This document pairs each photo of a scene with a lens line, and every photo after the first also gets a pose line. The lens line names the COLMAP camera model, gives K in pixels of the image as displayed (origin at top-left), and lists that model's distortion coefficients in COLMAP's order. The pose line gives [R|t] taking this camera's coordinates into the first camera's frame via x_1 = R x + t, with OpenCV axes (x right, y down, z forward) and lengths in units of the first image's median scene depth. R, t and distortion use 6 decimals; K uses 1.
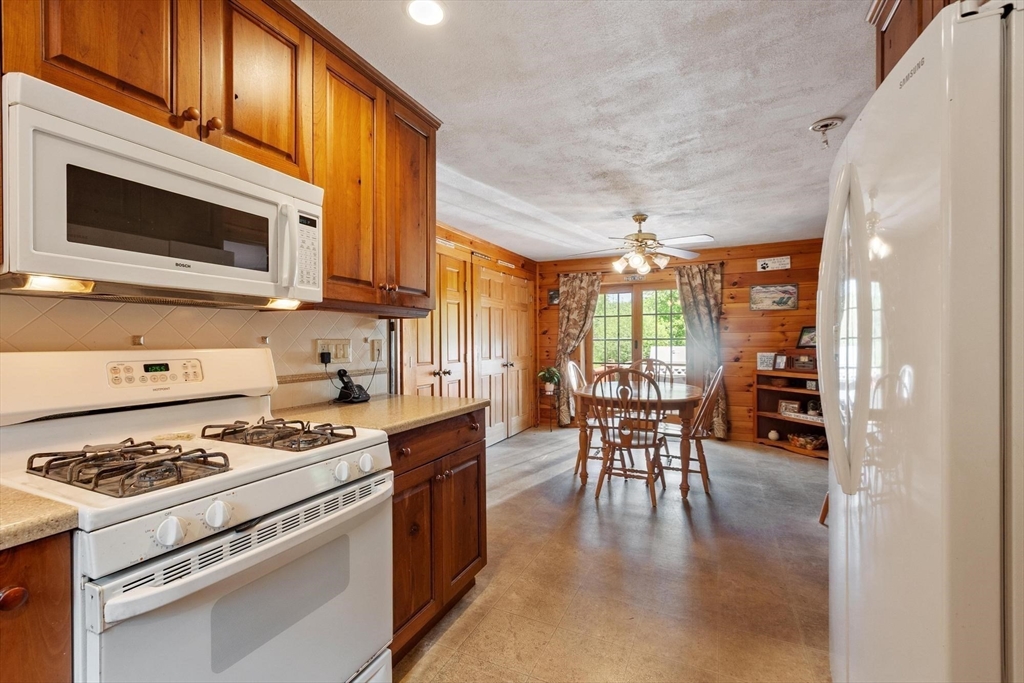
lens RADIAL K [[451.2, 0, 503.6], [0, 451.2, 344.7], [0, 0, 1]] dist [0.003293, -0.001785]
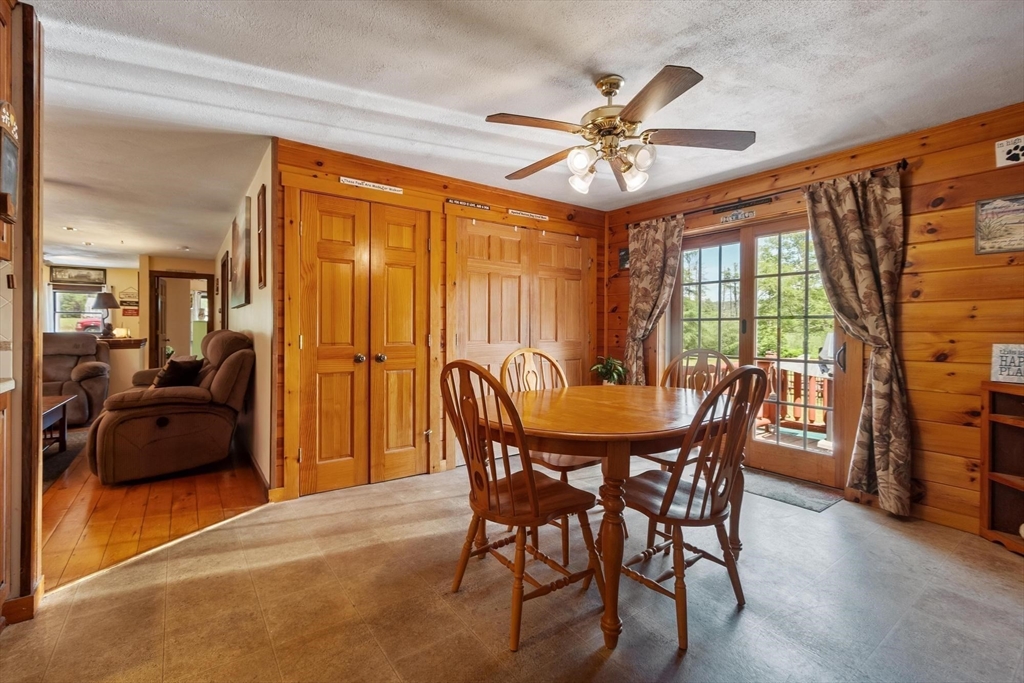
lens RADIAL K [[451.2, 0, 503.7], [0, 451.2, 329.9], [0, 0, 1]] dist [0.003293, -0.001785]
pose [[0.876705, 0.011284, -0.480896, 0.335478], [-0.014063, 0.999899, -0.002176, 0.011019], [0.480823, 0.008670, 0.876775, 0.345183]]
